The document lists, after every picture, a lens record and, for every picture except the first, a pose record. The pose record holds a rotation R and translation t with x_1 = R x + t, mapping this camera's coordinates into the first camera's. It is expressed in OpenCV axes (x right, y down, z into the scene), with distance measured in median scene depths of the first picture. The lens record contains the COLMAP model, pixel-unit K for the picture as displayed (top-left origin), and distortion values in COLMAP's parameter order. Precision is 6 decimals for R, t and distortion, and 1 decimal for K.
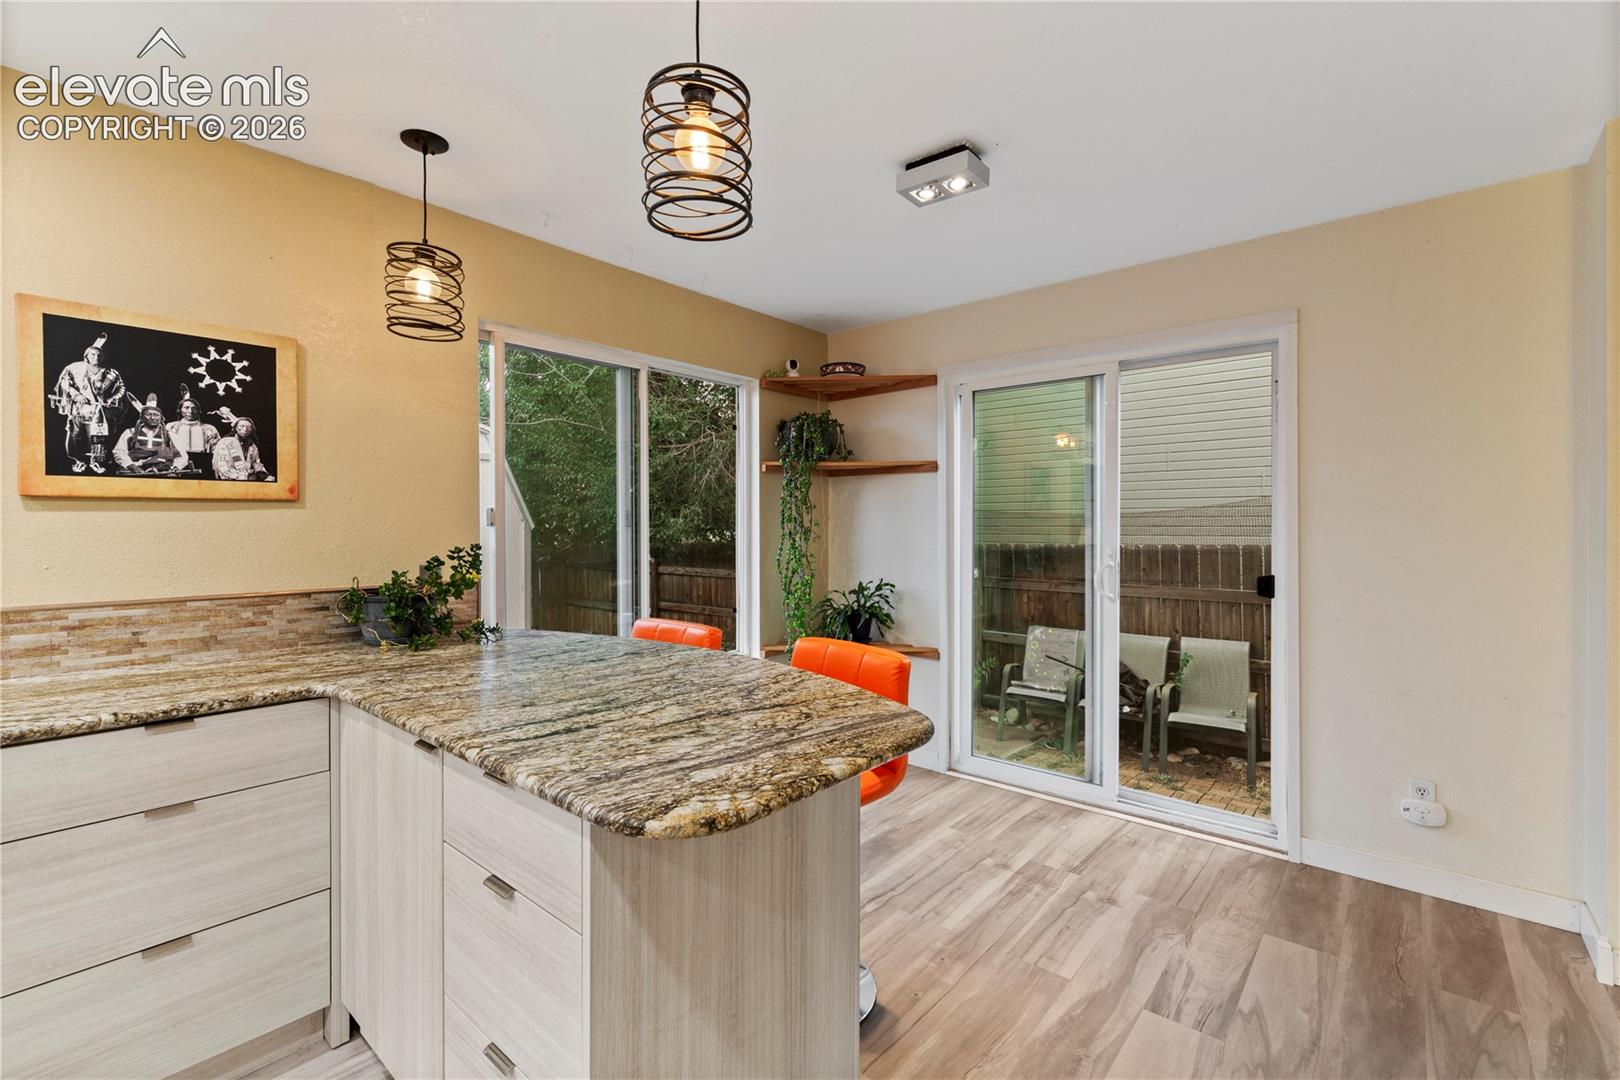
lens RADIAL K [[713.1, 0, 806.4], [0, 713.1, 531.6], [0, 0, 1]] dist [0.000729, -0.000568]
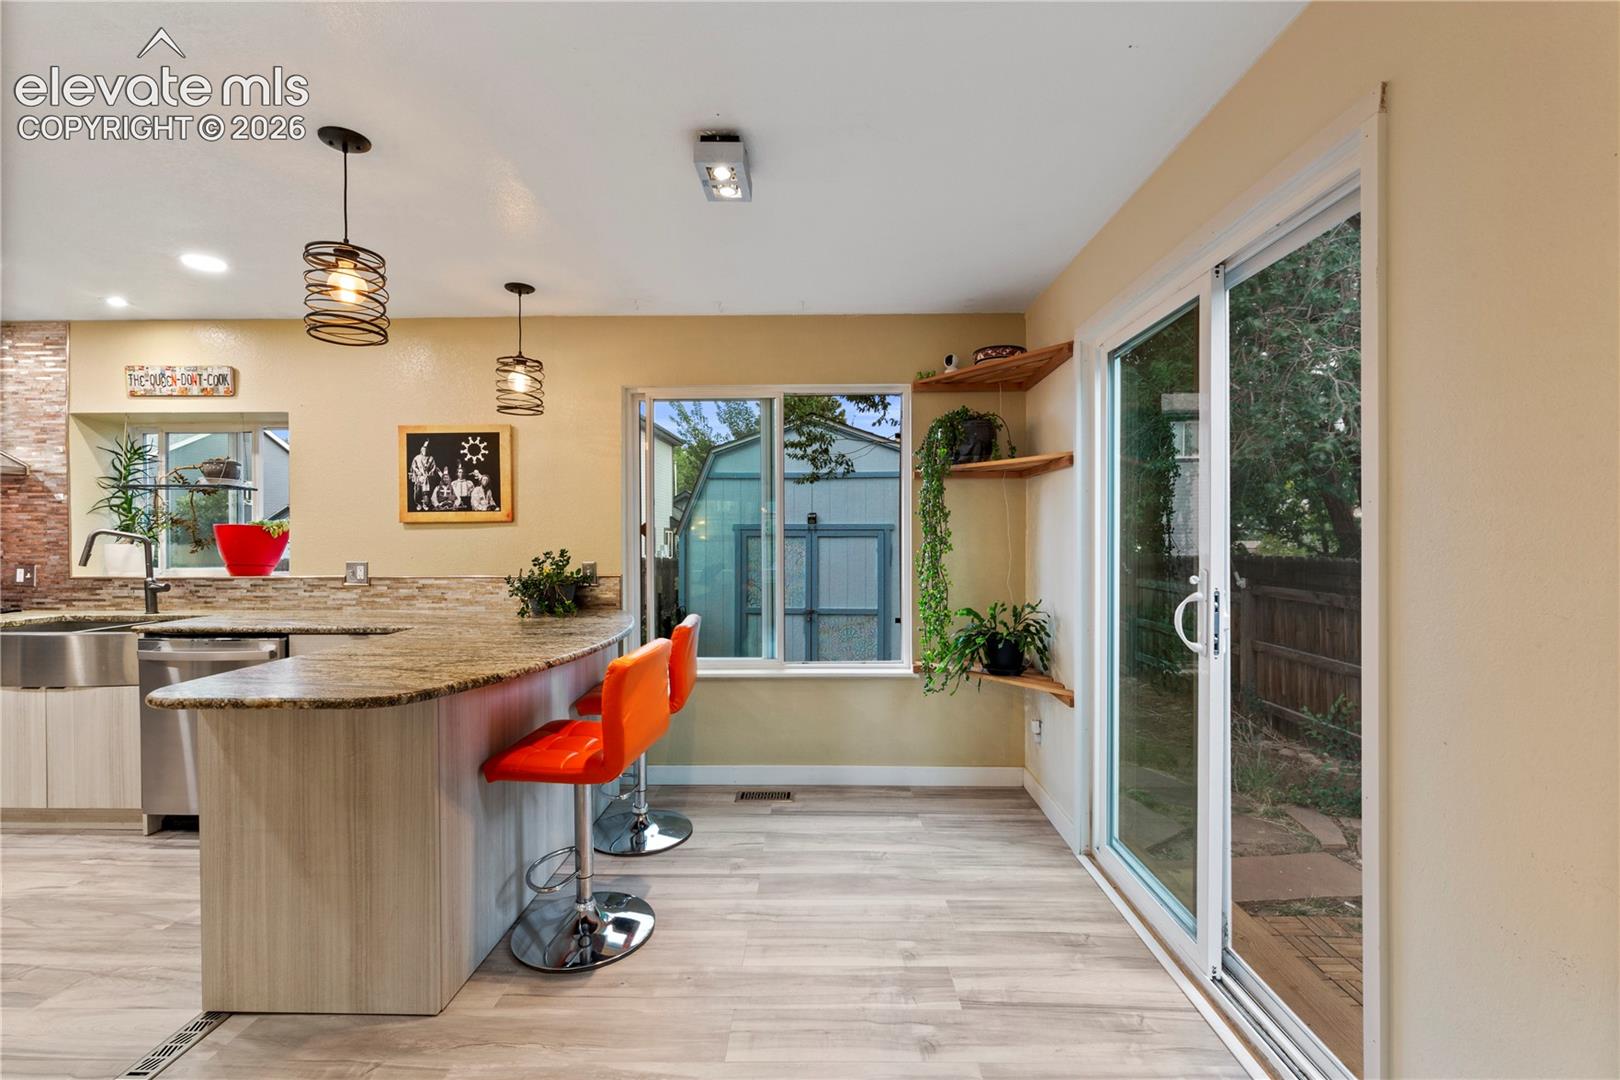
lens RADIAL K [[713.1, 0, 818.0], [0, 713.1, 539.0], [0, 0, 1]] dist [0.000729, -0.000568]
pose [[0.634690, 0.006212, -0.772742, 1.114420], [-0.002465, 0.999979, 0.006014, -0.015581], [0.772763, -0.001912, 0.634692, 0.537164]]
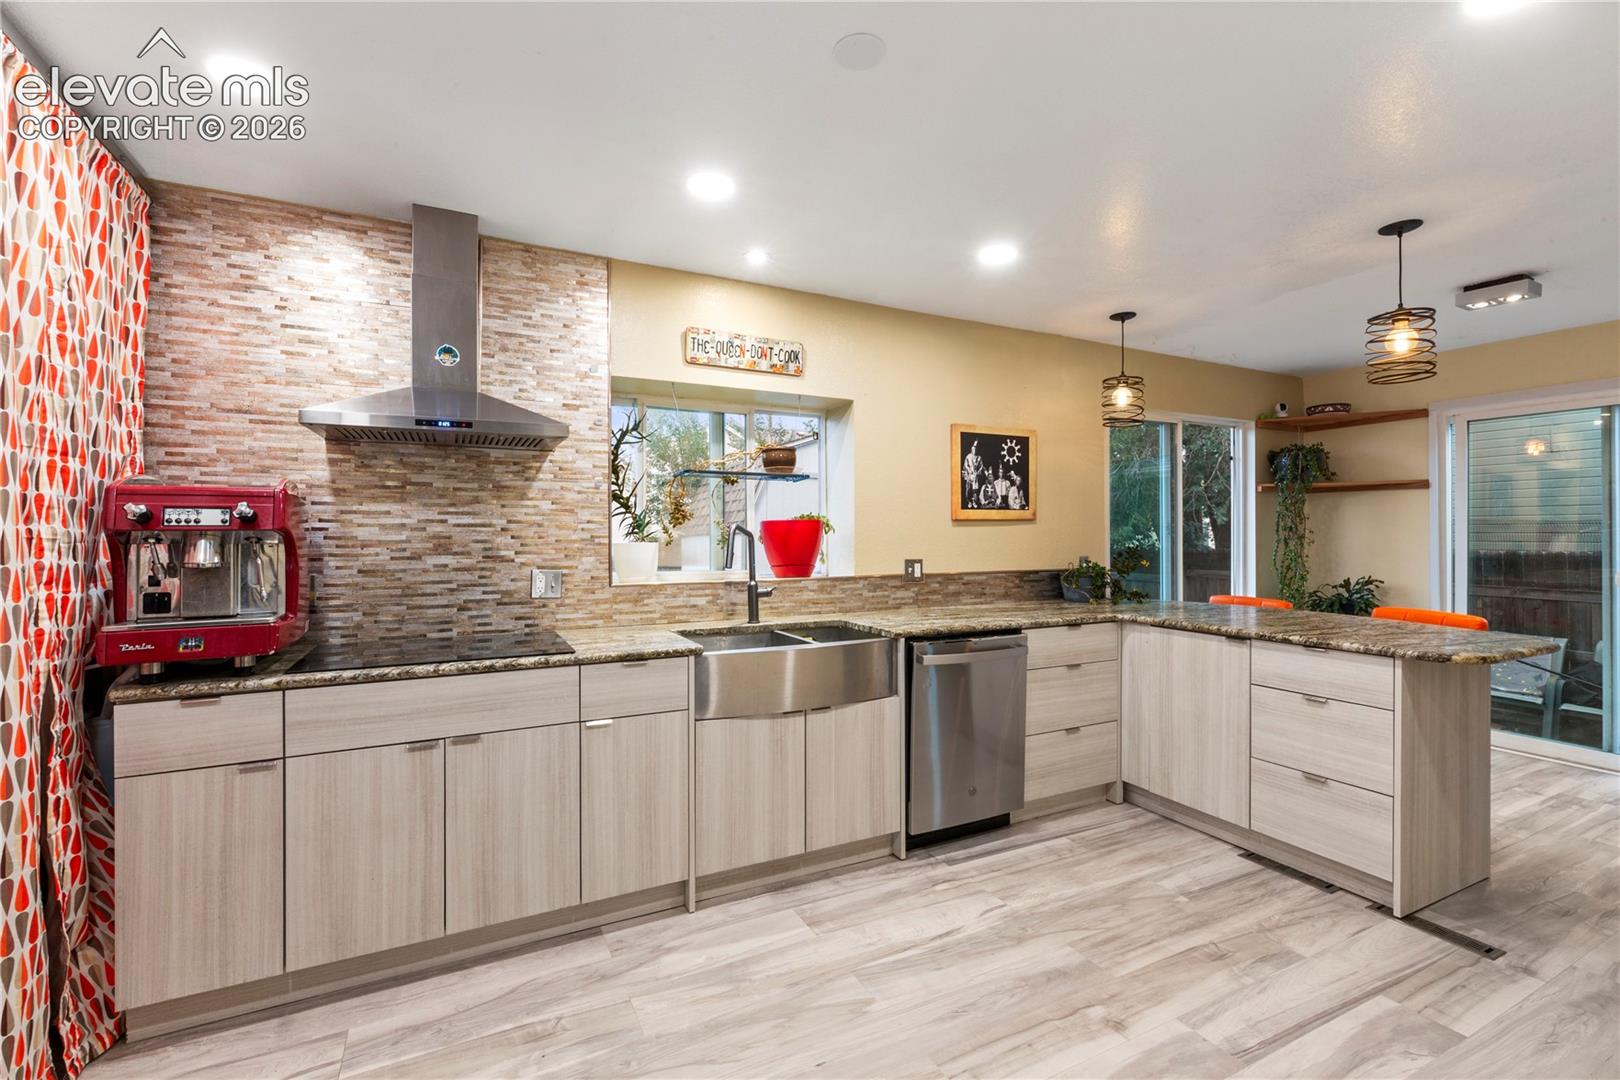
lens RADIAL K [[713.1, 0, 801.6], [0, 713.1, 533.3], [0, 0, 1]] dist [0.000729, -0.000568]
pose [[0.923606, 0.000265, -0.383343, -0.615611], [-0.002464, 0.999983, -0.005245, 0.001839], [0.383335, 0.005789, 0.923591, -0.967567]]
